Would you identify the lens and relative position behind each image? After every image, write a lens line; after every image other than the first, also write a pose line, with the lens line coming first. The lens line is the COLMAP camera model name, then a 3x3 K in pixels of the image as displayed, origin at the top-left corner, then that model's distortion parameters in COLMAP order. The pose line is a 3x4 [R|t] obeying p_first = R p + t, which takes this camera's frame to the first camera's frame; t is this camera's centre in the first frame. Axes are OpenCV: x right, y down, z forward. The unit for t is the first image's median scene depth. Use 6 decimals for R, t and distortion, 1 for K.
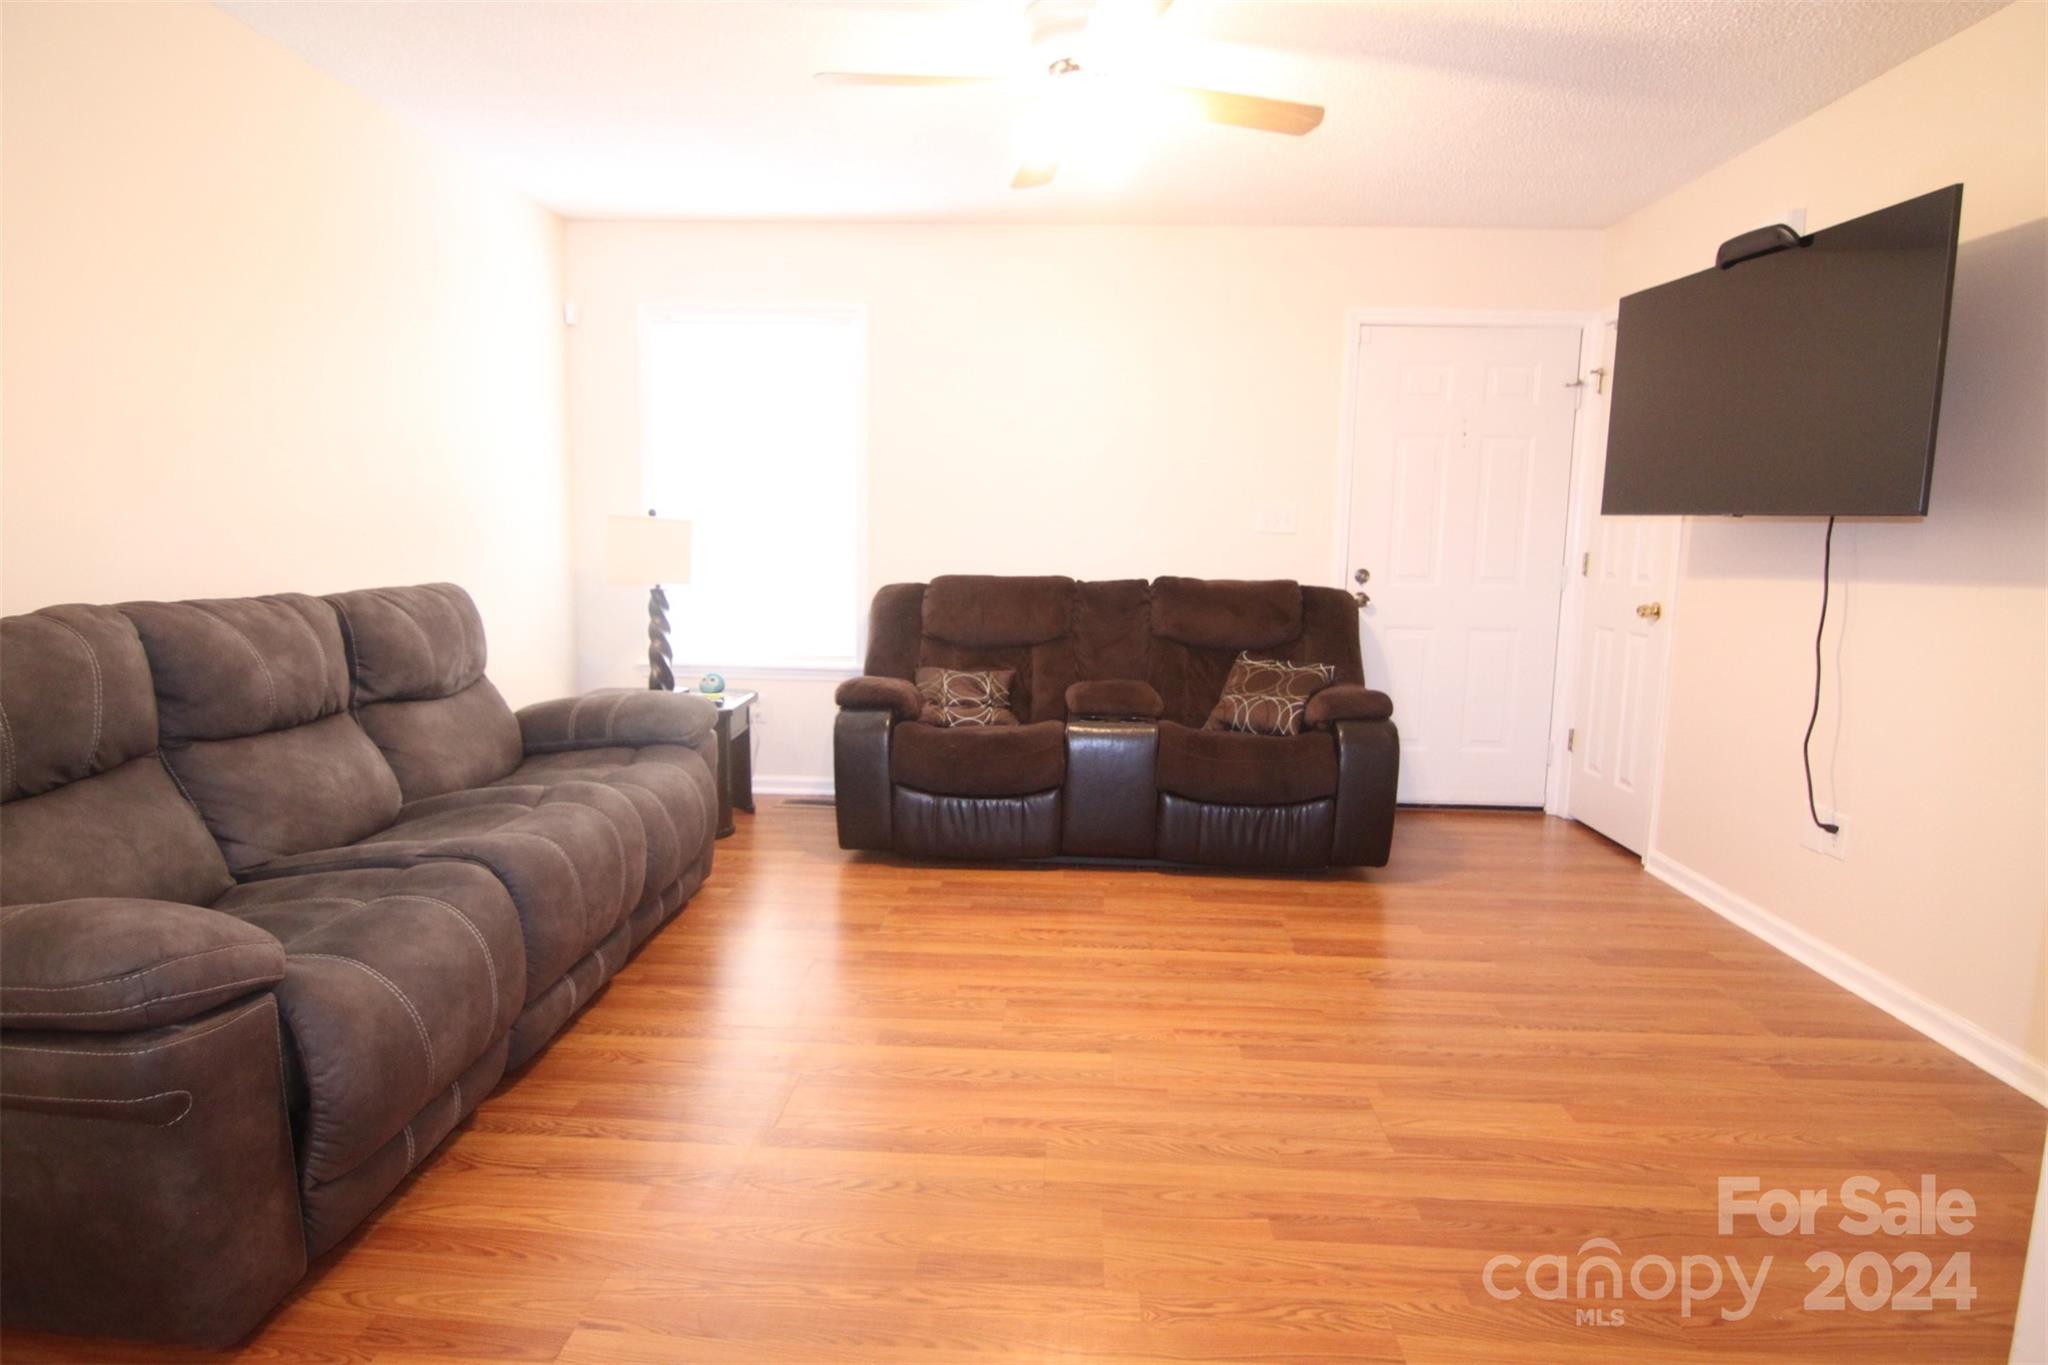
lens RADIAL K [[1053.5, 0, 1029.1], [0, 1053.5, 674.7], [0, 0, 1]] dist [-0.007283, -0.012314]
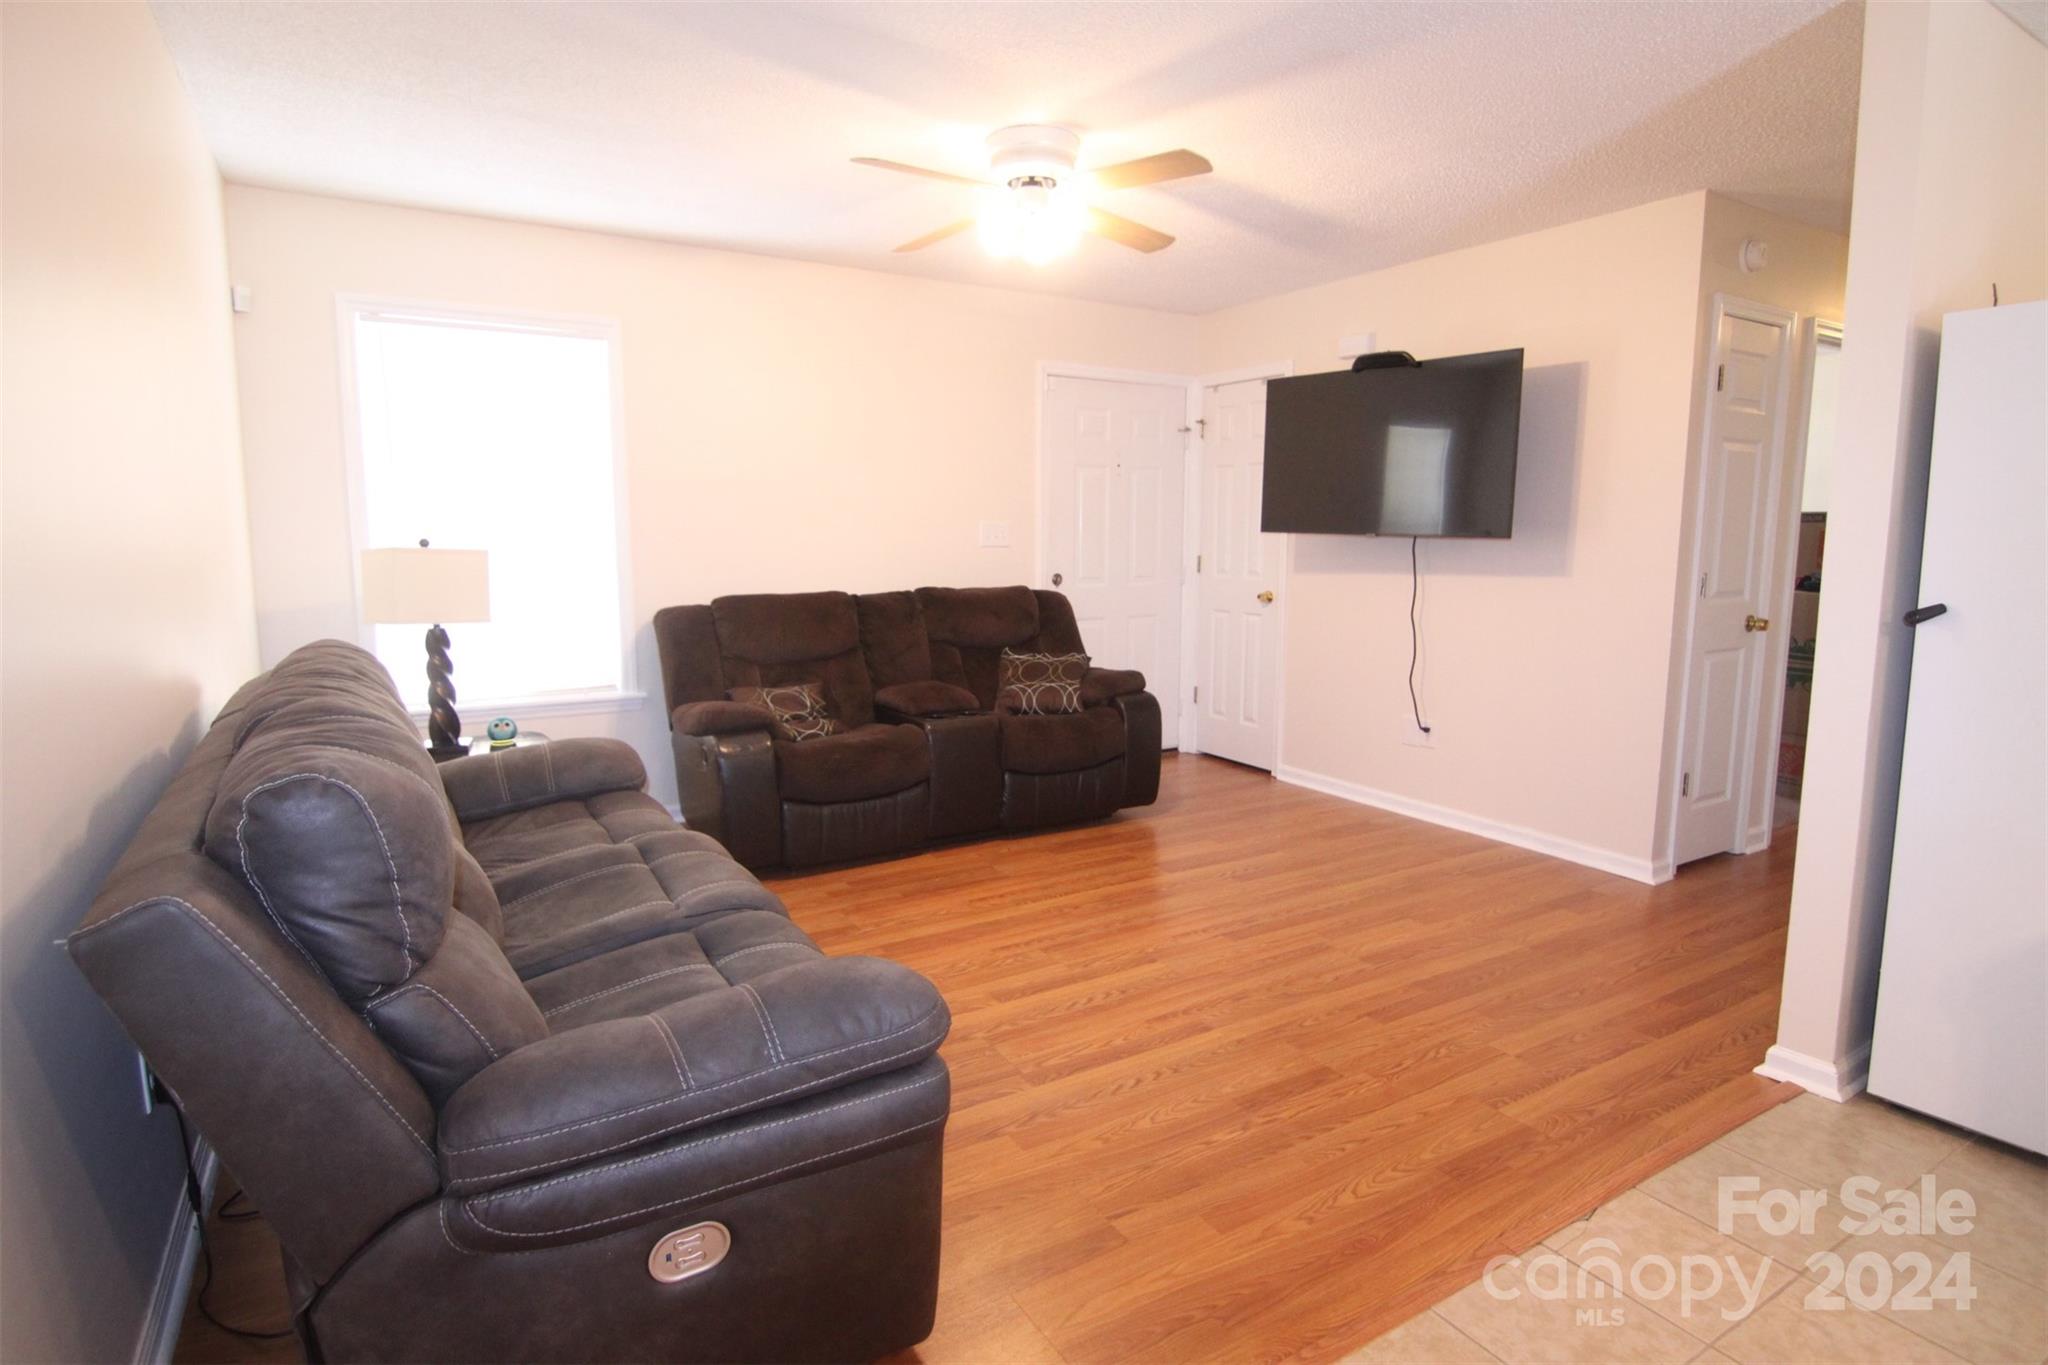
lens RADIAL K [[1053.5, 0, 1029.1], [0, 1053.5, 674.7], [0, 0, 1]] dist [-0.007283, -0.012314]
pose [[0.831105, -0.091724, 0.548499, -0.464756], [0.086372, 0.995626, 0.035620, -0.034885], [-0.549367, 0.017771, 0.835392, -0.007687]]
